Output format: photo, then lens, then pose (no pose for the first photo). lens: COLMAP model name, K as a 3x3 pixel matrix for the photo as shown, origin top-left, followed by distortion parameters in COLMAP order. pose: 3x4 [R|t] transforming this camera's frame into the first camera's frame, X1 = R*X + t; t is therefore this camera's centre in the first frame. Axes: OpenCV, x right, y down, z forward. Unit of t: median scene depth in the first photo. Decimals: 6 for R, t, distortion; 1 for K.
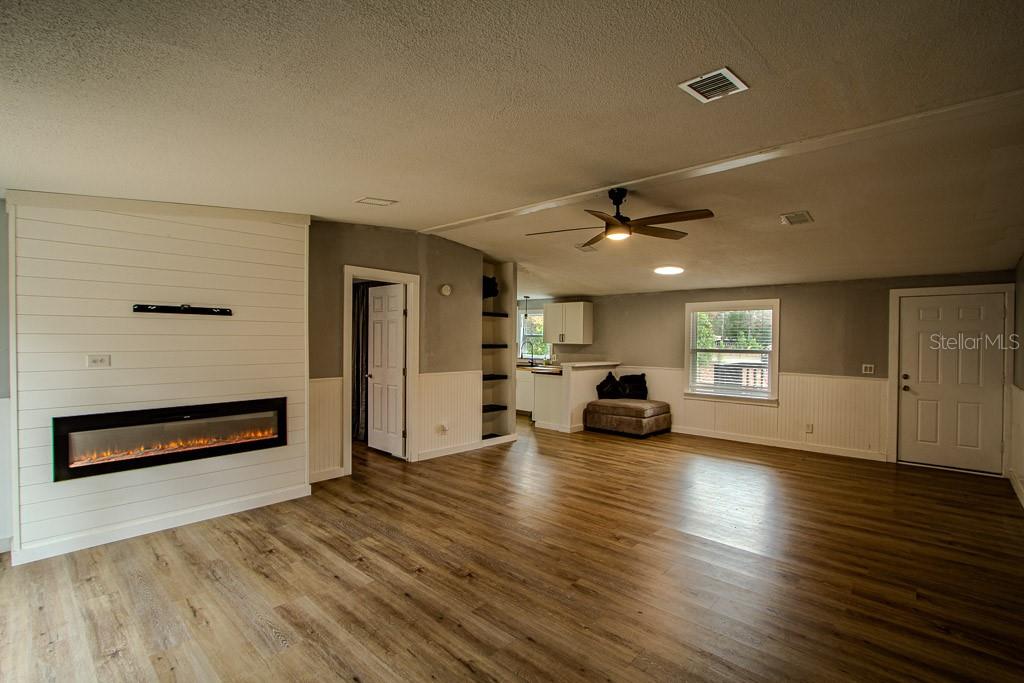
lens RADIAL K [[473.2, 0, 505.0], [0, 473.2, 345.0], [0, 0, 1]] dist [-0.018679, 0.001193]
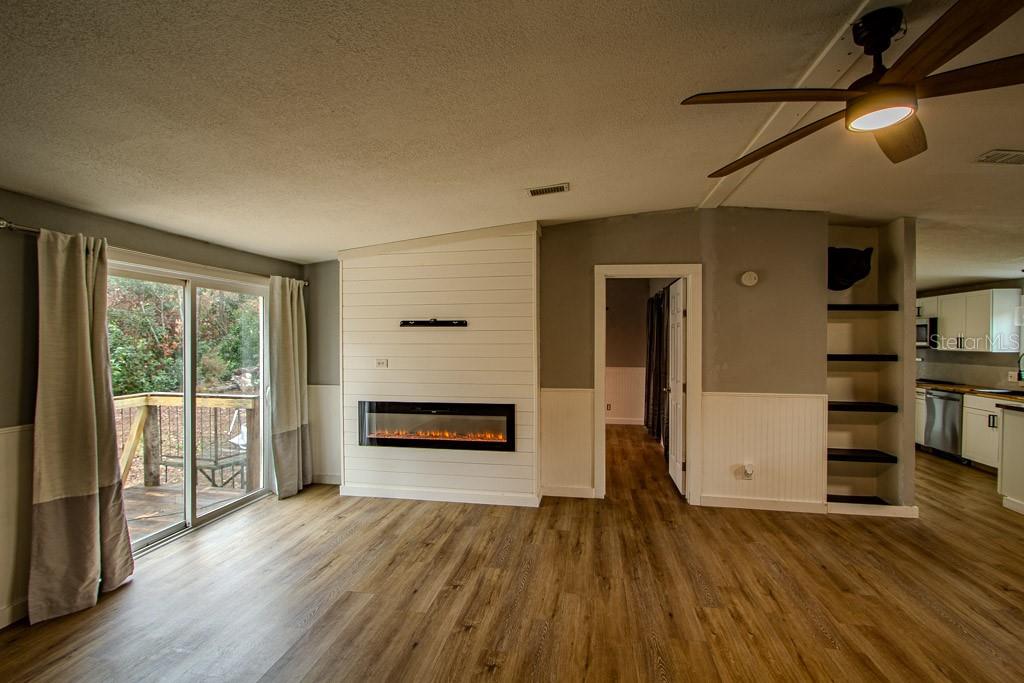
lens RADIAL K [[473.2, 0, 505.0], [0, 473.2, 345.0], [0, 0, 1]] dist [-0.018679, 0.001193]
pose [[0.540889, -0.004036, -0.841084, 0.401000], [-0.008125, 0.999917, -0.010024, -0.006883], [0.841055, 0.012256, 0.540811, 0.441233]]
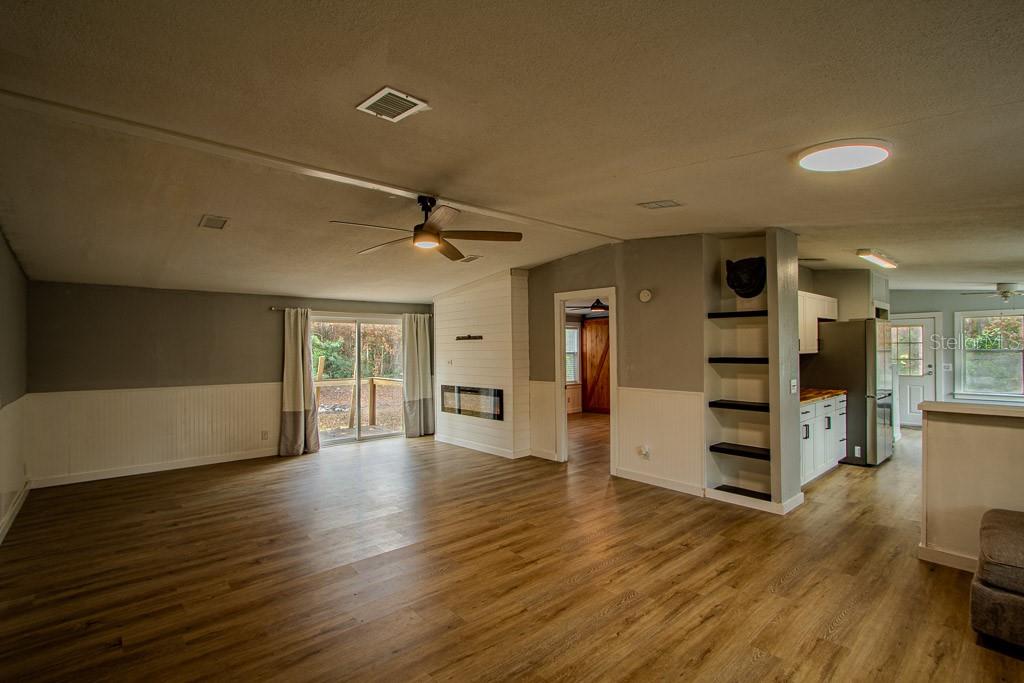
lens RADIAL K [[473.2, 0, 505.0], [0, 473.2, 345.0], [0, 0, 1]] dist [-0.018679, 0.001193]
pose [[-0.101999, -0.020271, -0.994578, 1.134073], [-0.007491, 0.999780, -0.019609, -0.006076], [0.994756, 0.005450, -0.102129, 1.208006]]
